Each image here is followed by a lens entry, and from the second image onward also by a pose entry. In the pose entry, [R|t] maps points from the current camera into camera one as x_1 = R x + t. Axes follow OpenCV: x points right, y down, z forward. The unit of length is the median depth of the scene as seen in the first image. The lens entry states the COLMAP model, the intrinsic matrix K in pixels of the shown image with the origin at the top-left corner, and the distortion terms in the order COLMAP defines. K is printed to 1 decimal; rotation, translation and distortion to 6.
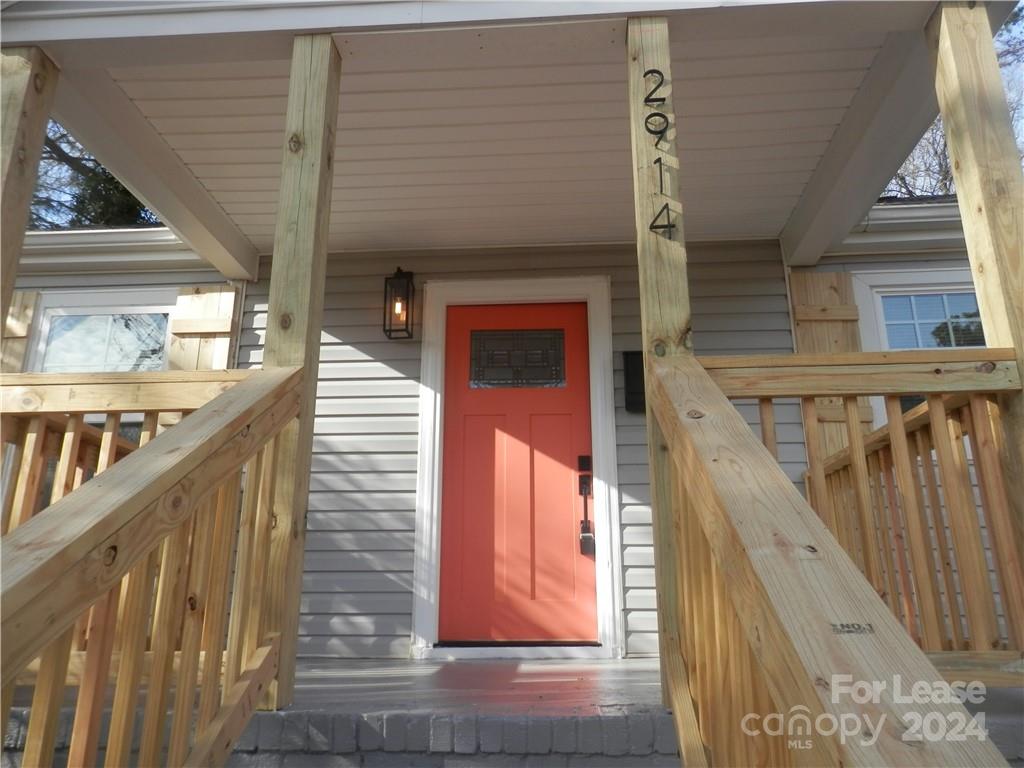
lens RADIAL K [[750.8, 0, 512.2], [0, 750.8, 380.3], [0, 0, 1]] dist [0.010576, 0.007721]
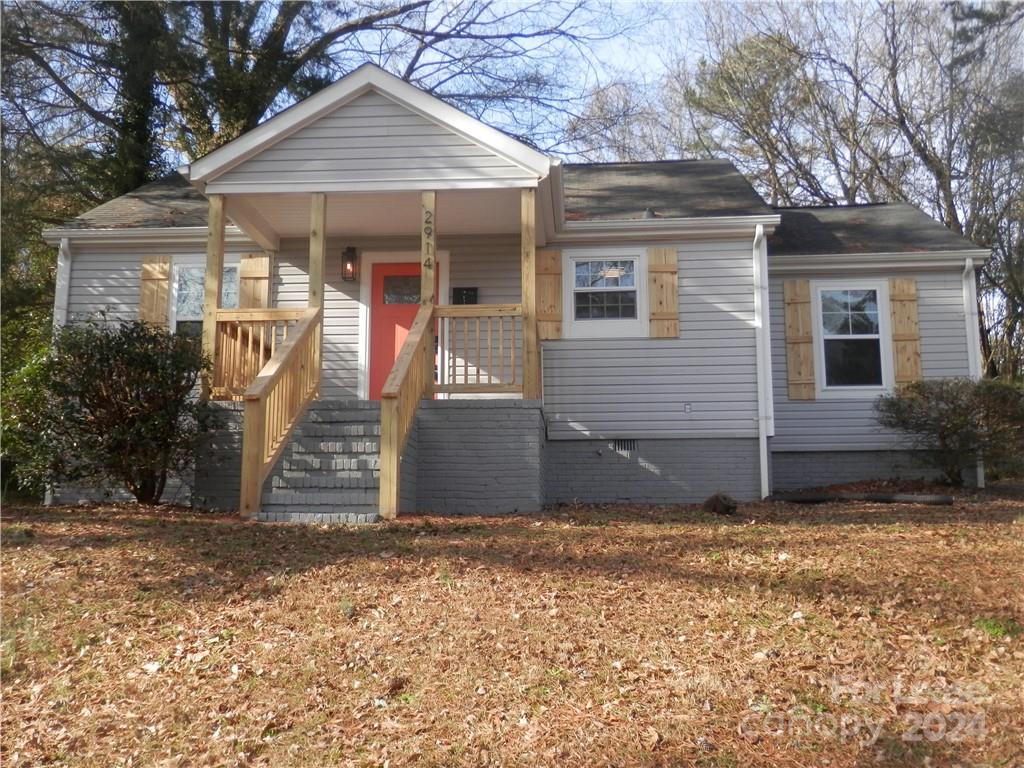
lens RADIAL K [[995.0, 0, 514.4], [0, 995.0, 386.2], [0, 0, 1]] dist [0.025257, 0.000000]
pose [[0.999947, -0.001358, 0.010198, 0.288507], [-0.000082, 0.990157, 0.139965, -0.155966], [-0.010288, -0.139958, 0.990104, -1.846187]]
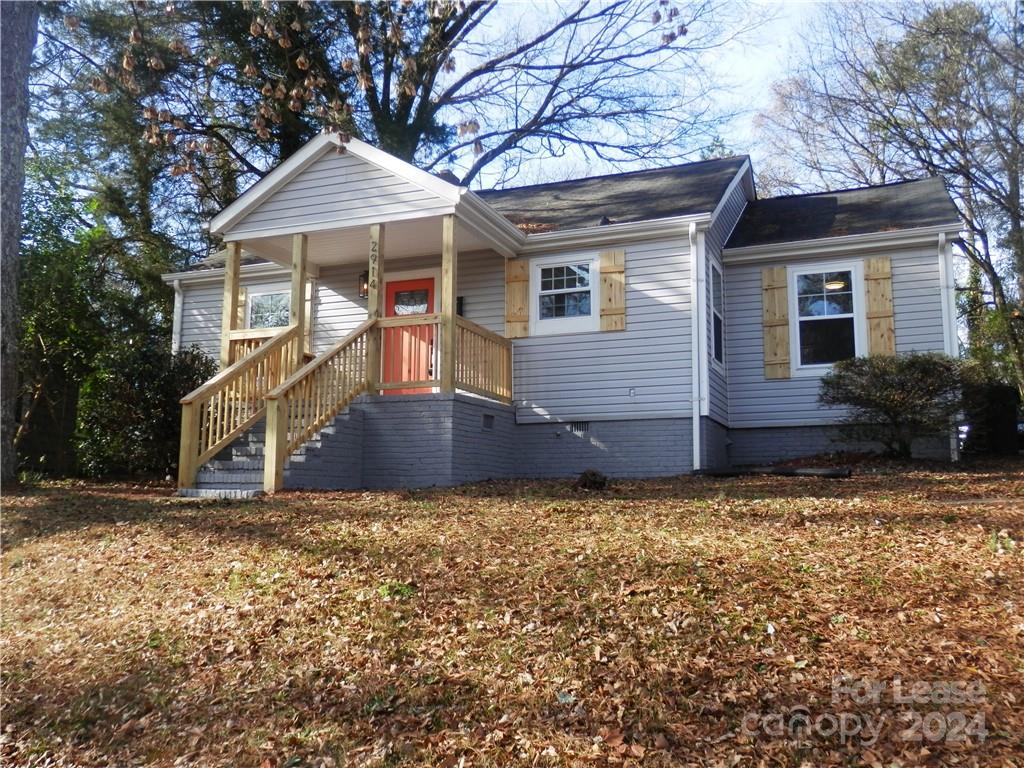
lens RADIAL K [[884.5, 0, 511.2], [0, 884.5, 383.4], [0, 0, 1]] dist [0.020659, 0.004097]
pose [[0.956532, -0.039559, -0.288933, 1.223676], [0.084512, 0.985845, 0.144803, -0.167720], [0.279114, -0.162927, 0.946335, -1.833924]]
